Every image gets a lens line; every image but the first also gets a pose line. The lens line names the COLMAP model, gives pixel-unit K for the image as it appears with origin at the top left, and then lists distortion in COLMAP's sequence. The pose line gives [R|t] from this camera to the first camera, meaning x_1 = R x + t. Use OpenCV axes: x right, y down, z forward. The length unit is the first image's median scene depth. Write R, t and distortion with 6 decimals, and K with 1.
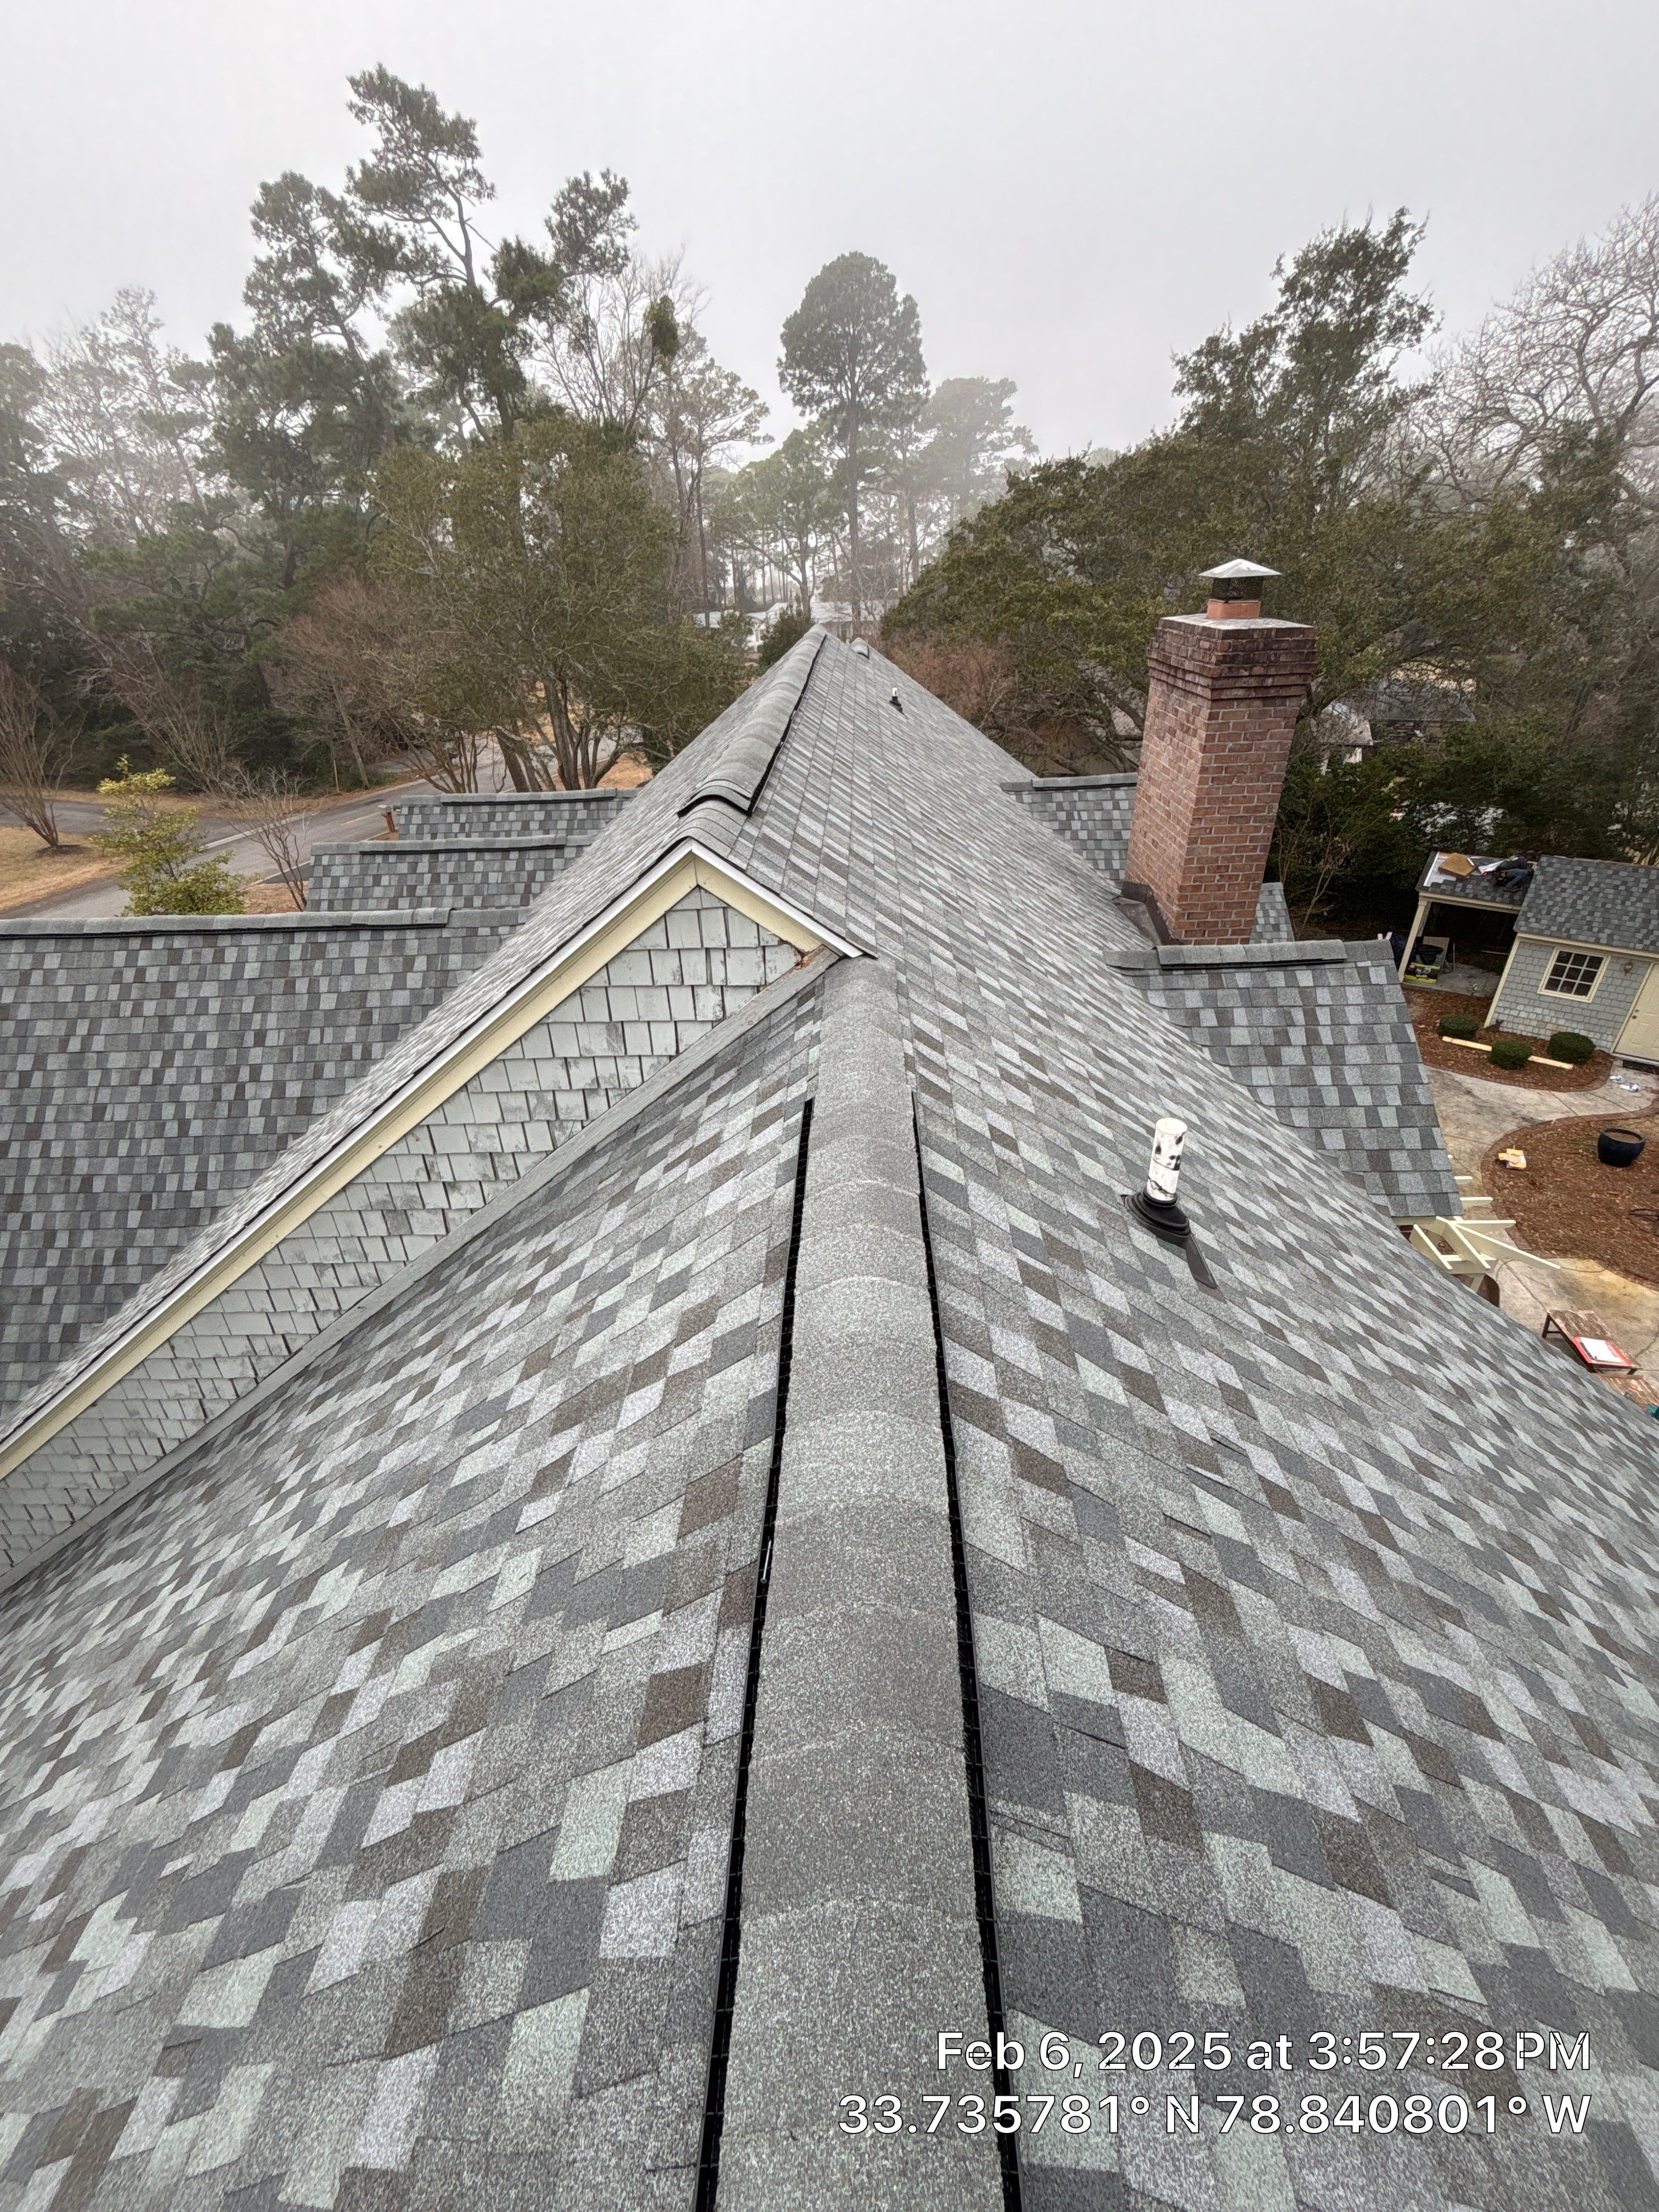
lens RADIAL K [[895.8, 0, 832.6], [0, 895.8, 1103.1], [0, 0, 1]] dist [-0.001169, 0.000354]
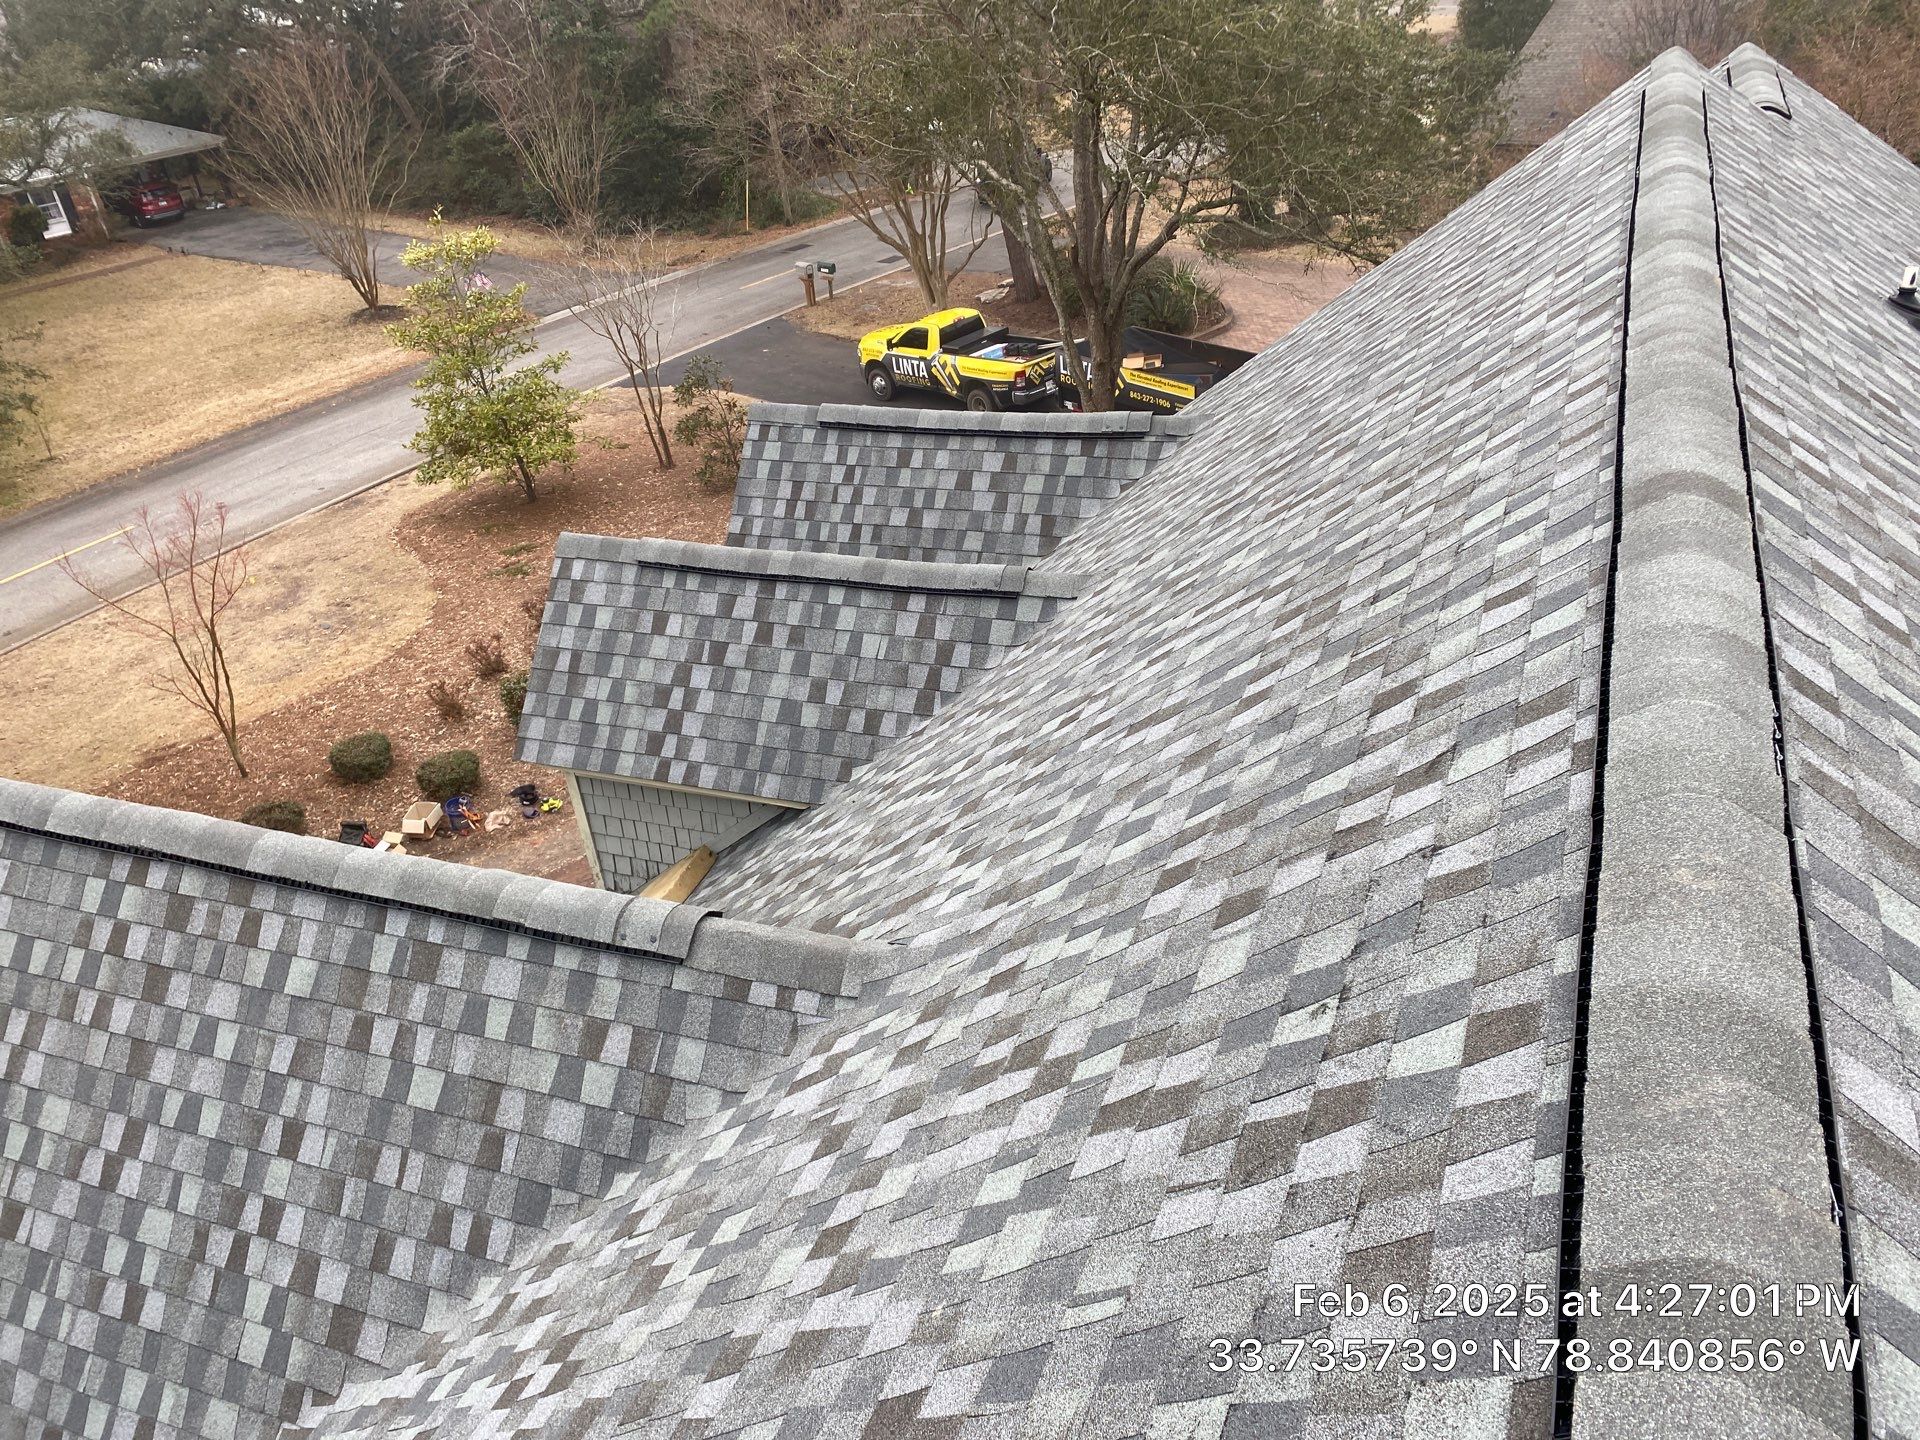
lens RADIAL K [[1464.8, 0, 954.6], [0, 1464.8, 714.1], [0, 0, 1]] dist [0.055669, -0.054871]
pose [[0.933400, 0.126953, -0.335629, -0.025560], [-0.124988, 0.991776, 0.027548, -0.085844], [0.336366, 0.016237, 0.941592, 0.100183]]
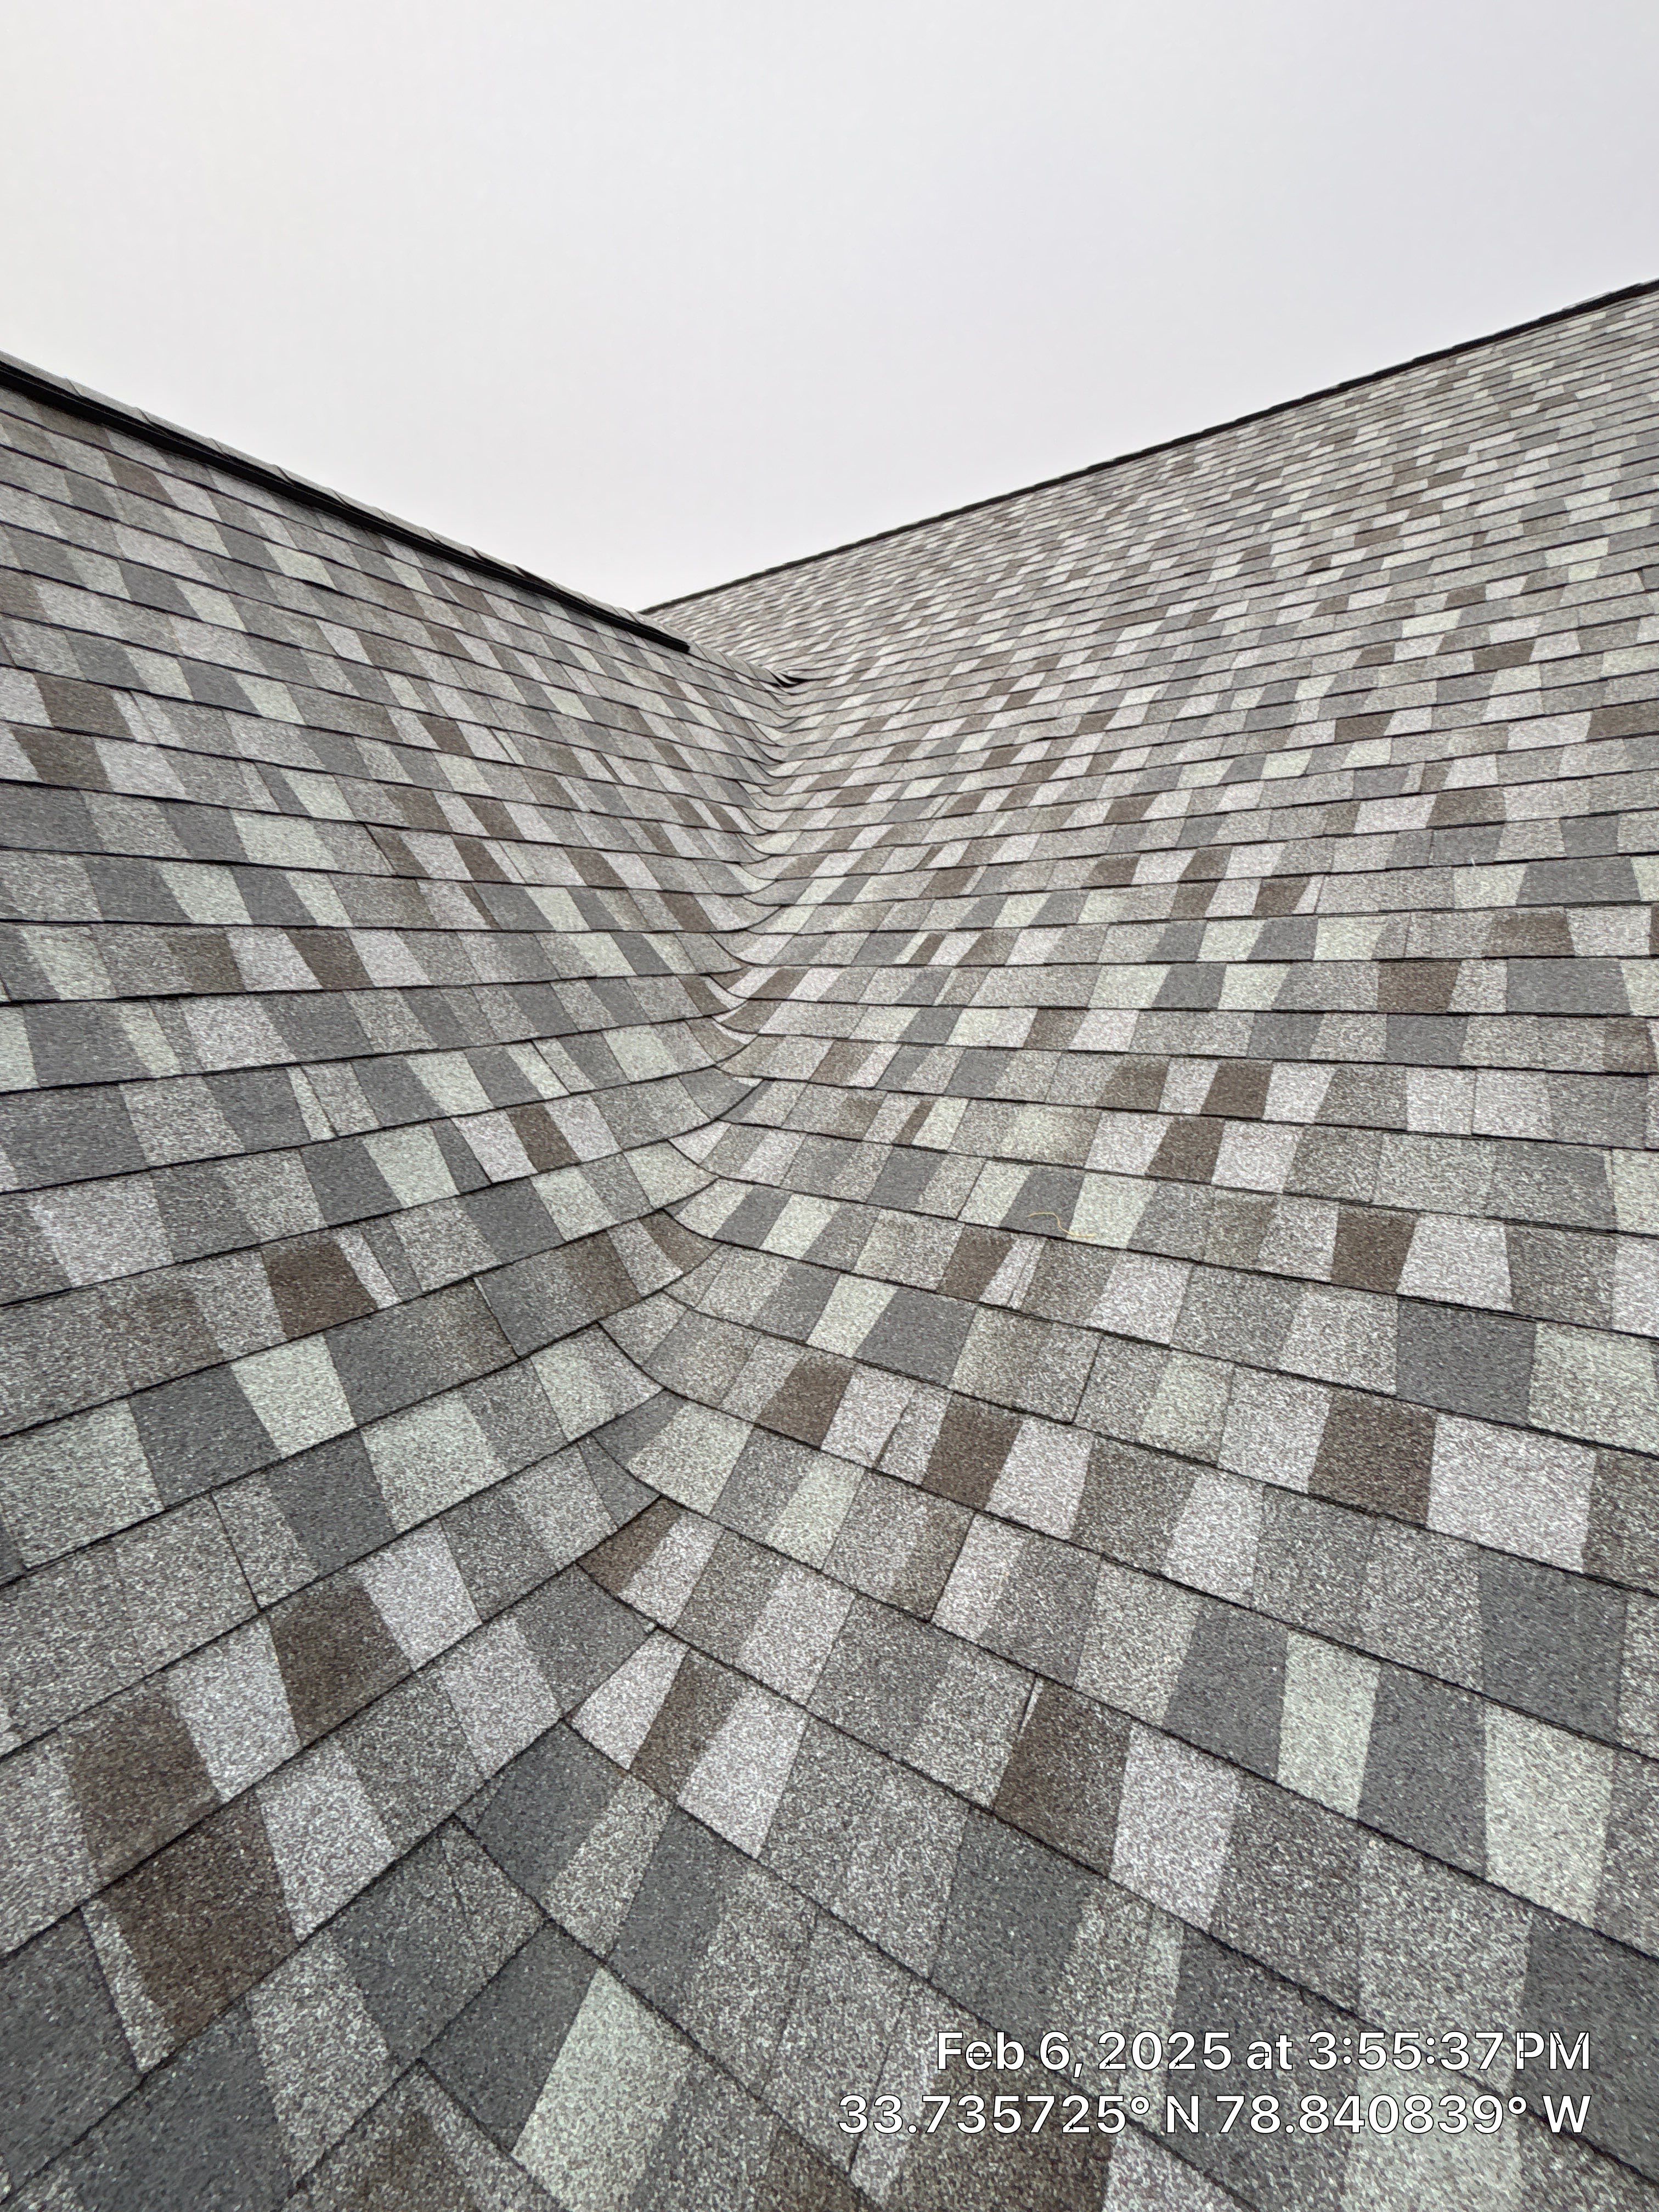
lens RADIAL K [[887.1, 0, 832.9], [0, 887.1, 1100.8], [0, 0, 1]] dist [0.010518, -0.003490]
pose [[0.546692, -0.097627, 0.831623, -0.205771], [0.427490, 0.886533, -0.176950, 0.036487], [-0.719986, 0.452247, 0.526395, 0.198675]]
